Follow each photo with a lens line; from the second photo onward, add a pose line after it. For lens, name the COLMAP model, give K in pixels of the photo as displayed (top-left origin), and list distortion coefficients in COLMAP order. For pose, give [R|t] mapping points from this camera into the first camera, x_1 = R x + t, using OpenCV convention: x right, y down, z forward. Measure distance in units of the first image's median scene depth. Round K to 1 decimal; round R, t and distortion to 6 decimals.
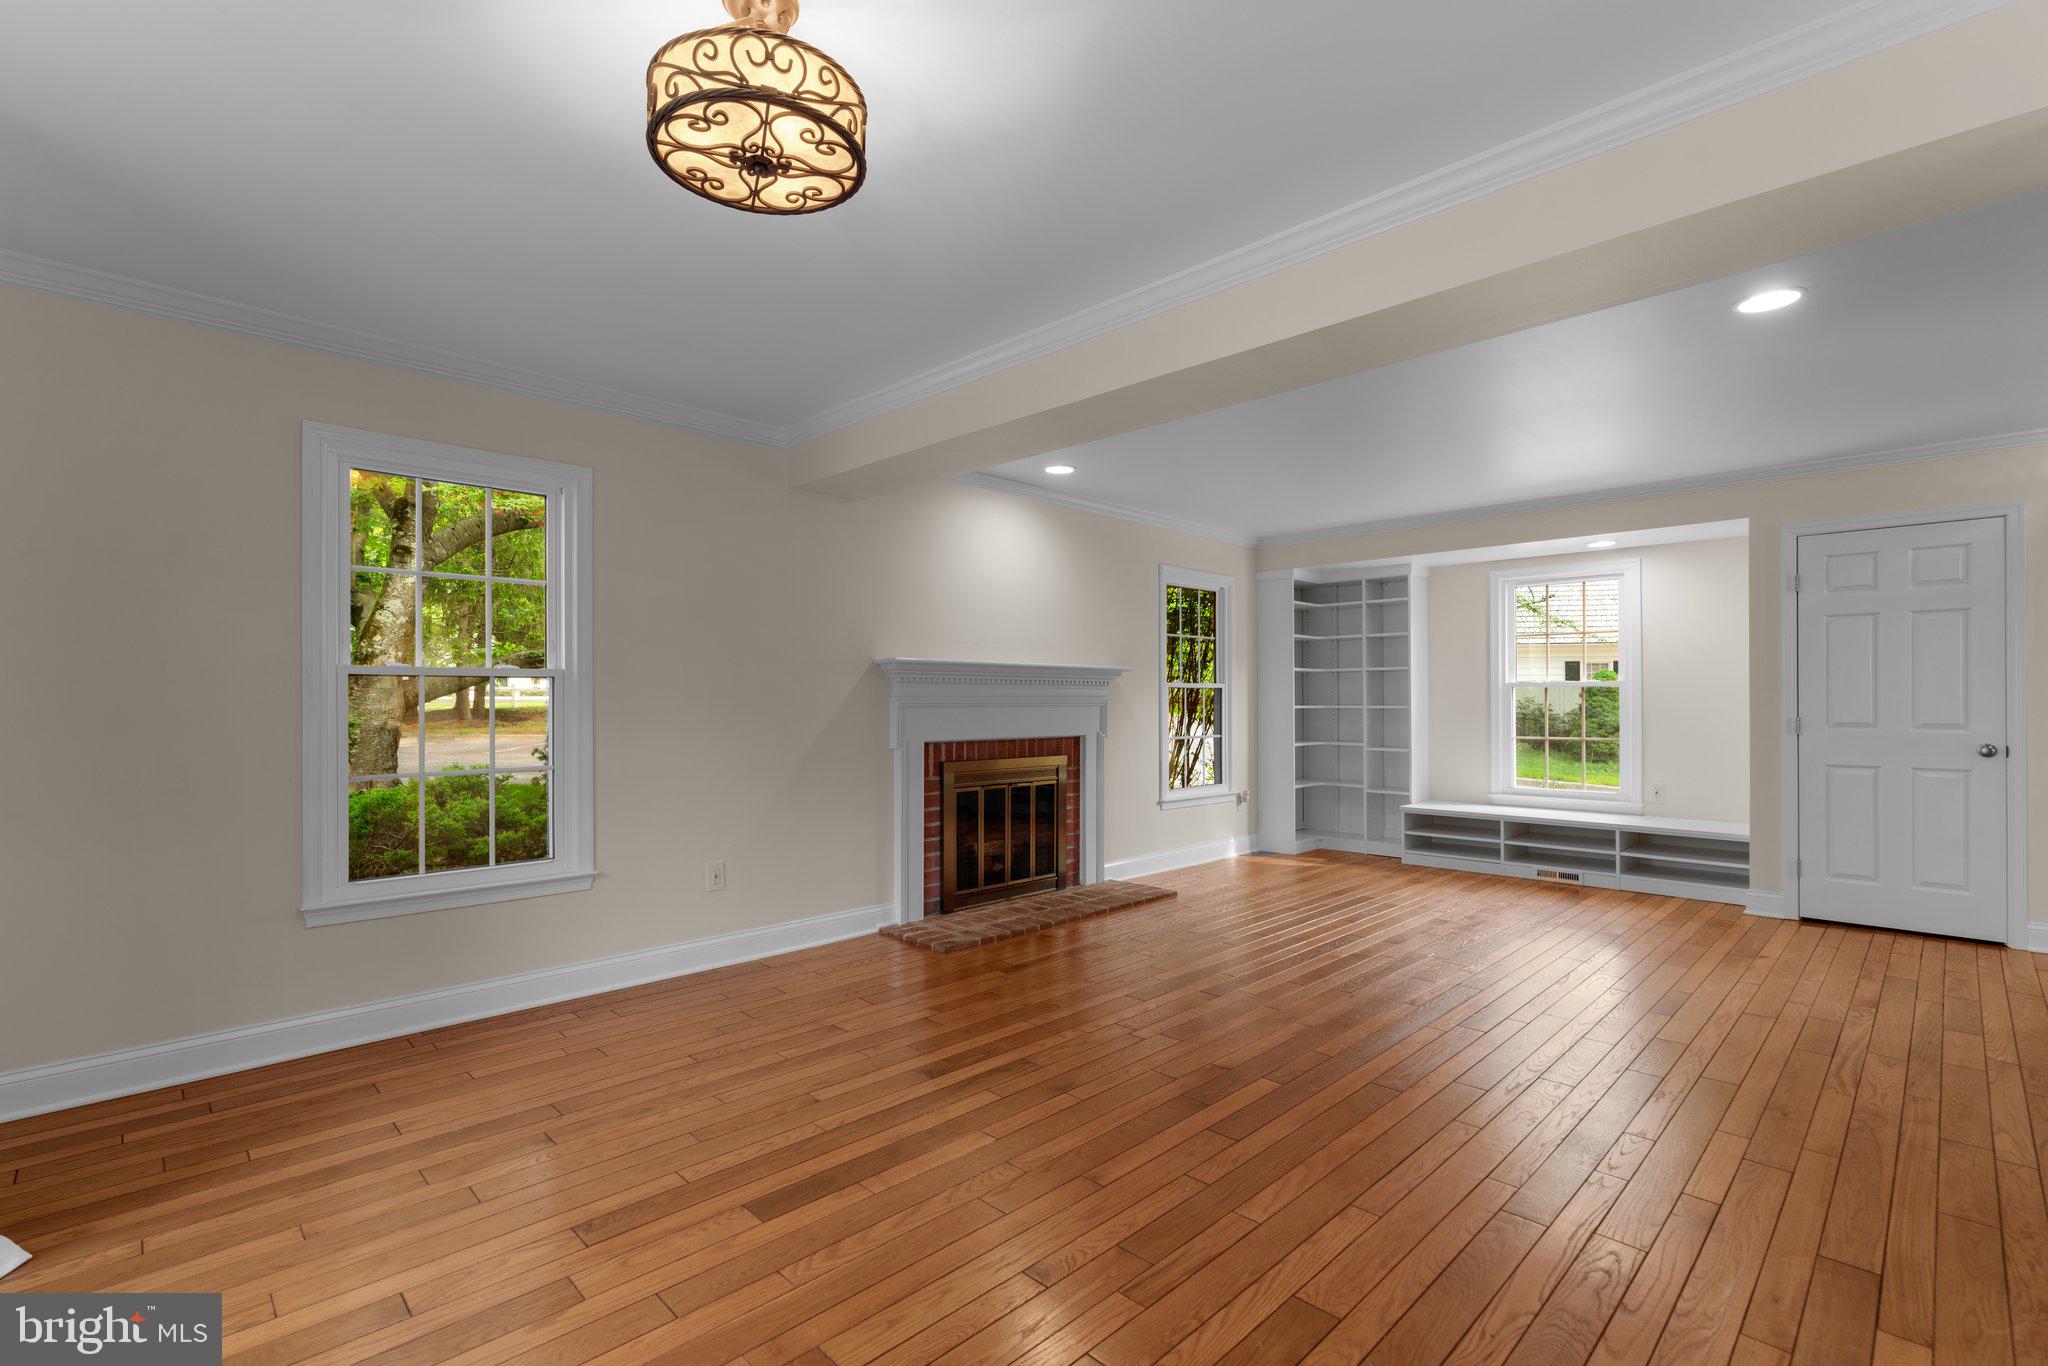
lens RADIAL K [[921.3, 0, 1016.0], [0, 921.3, 692.3], [0, 0, 1]] dist [-0.019720, 0.008629]
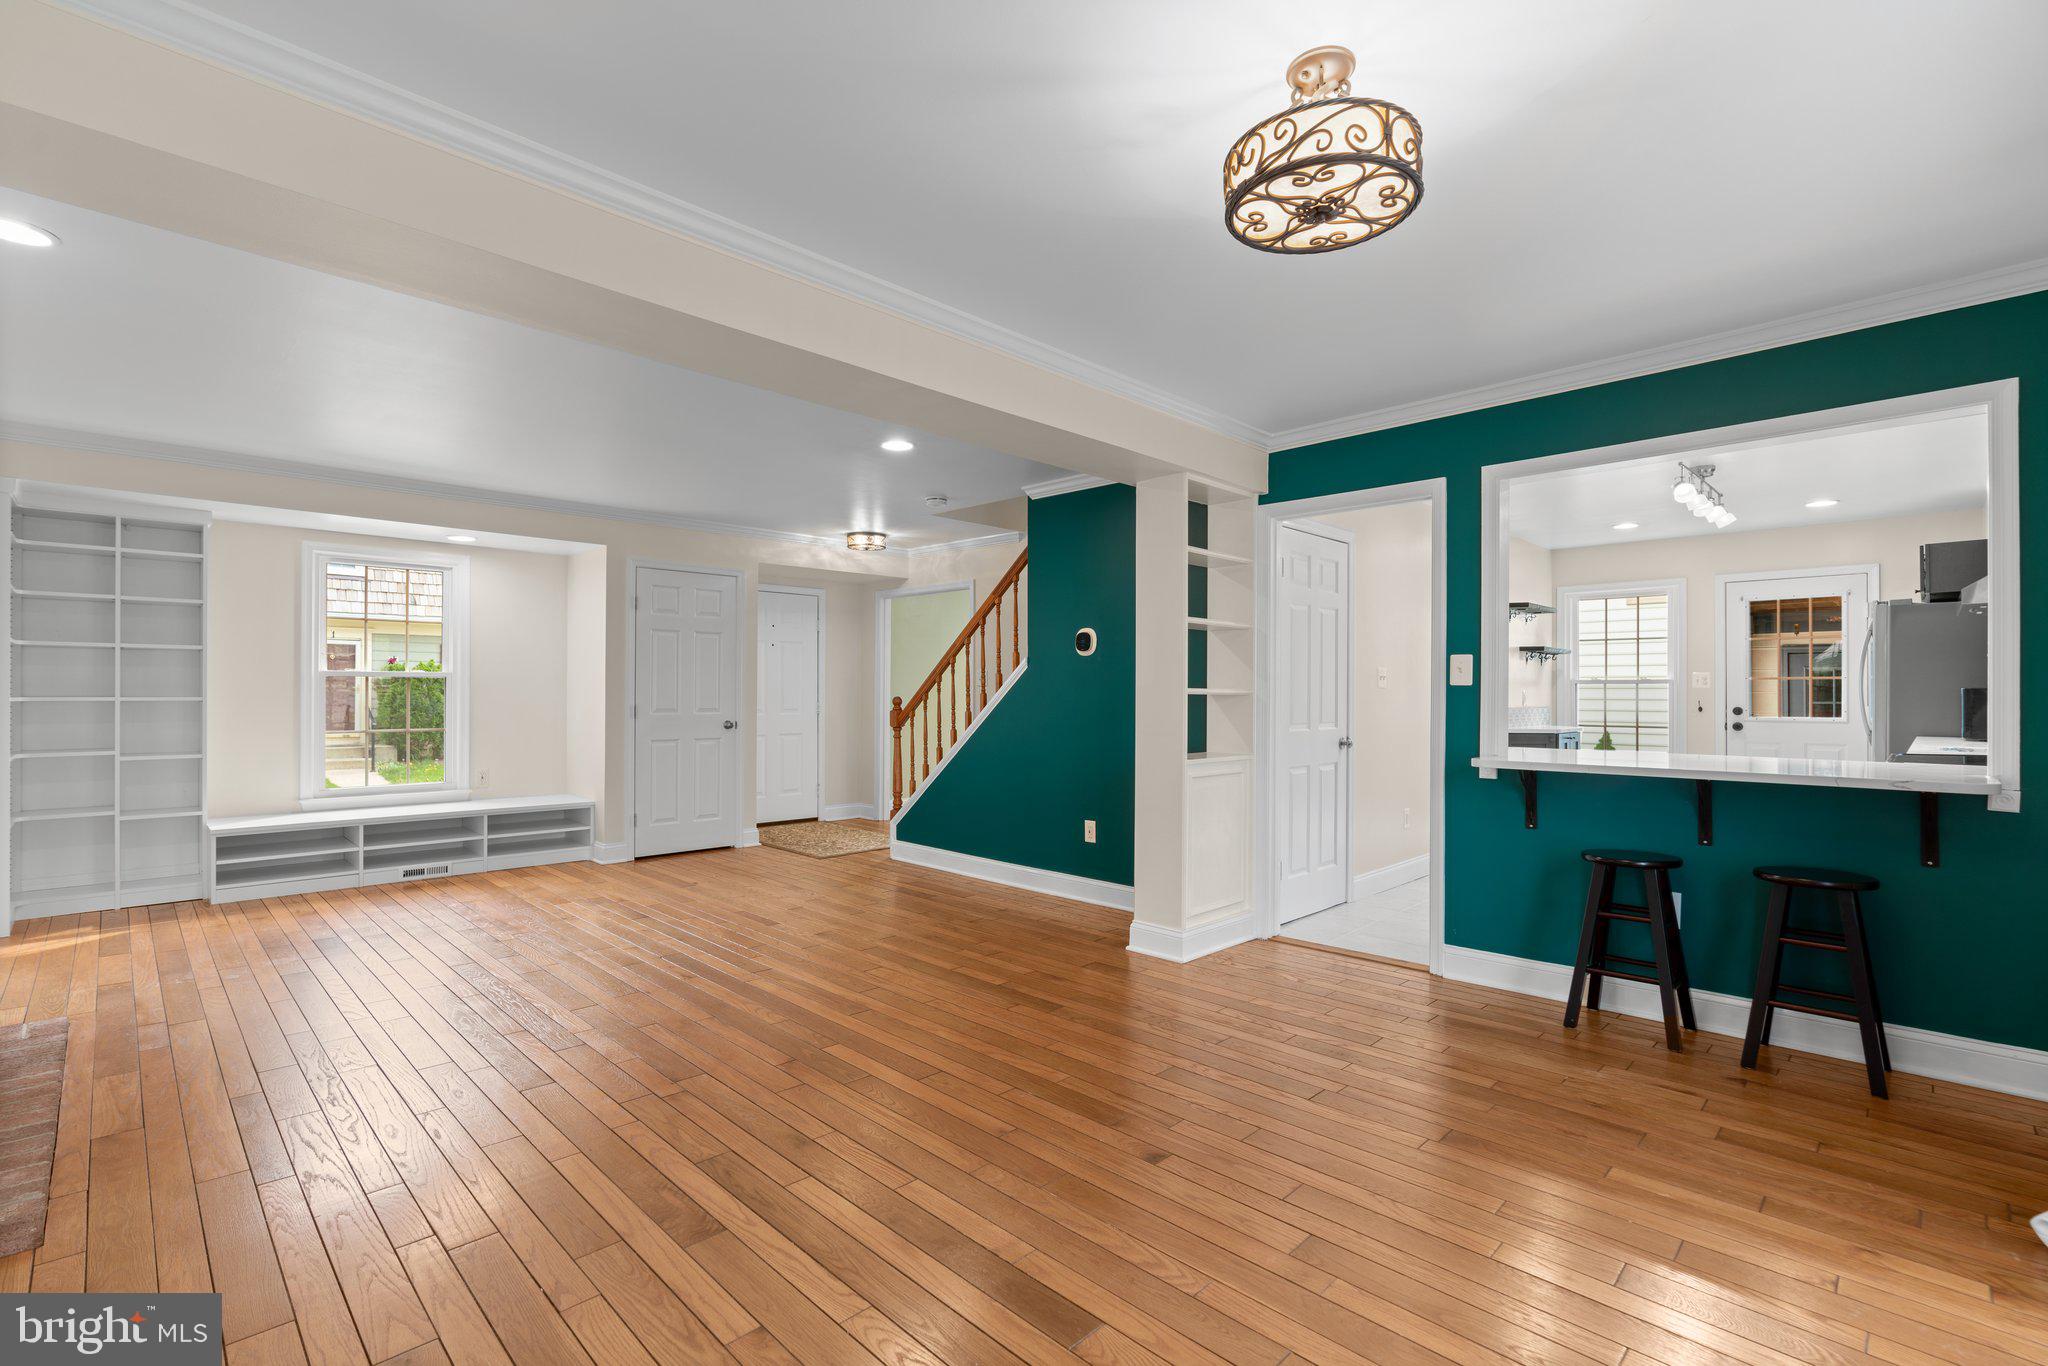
lens RADIAL K [[921.3, 0, 1023.9], [0, 921.3, 685.6], [0, 0, 1]] dist [-0.019720, 0.008629]
pose [[-0.003395, 0.008636, 0.999957, -0.490370], [-0.012055, 0.999890, -0.008677, 0.004740], [-0.999922, -0.012084, -0.003291, 0.479091]]
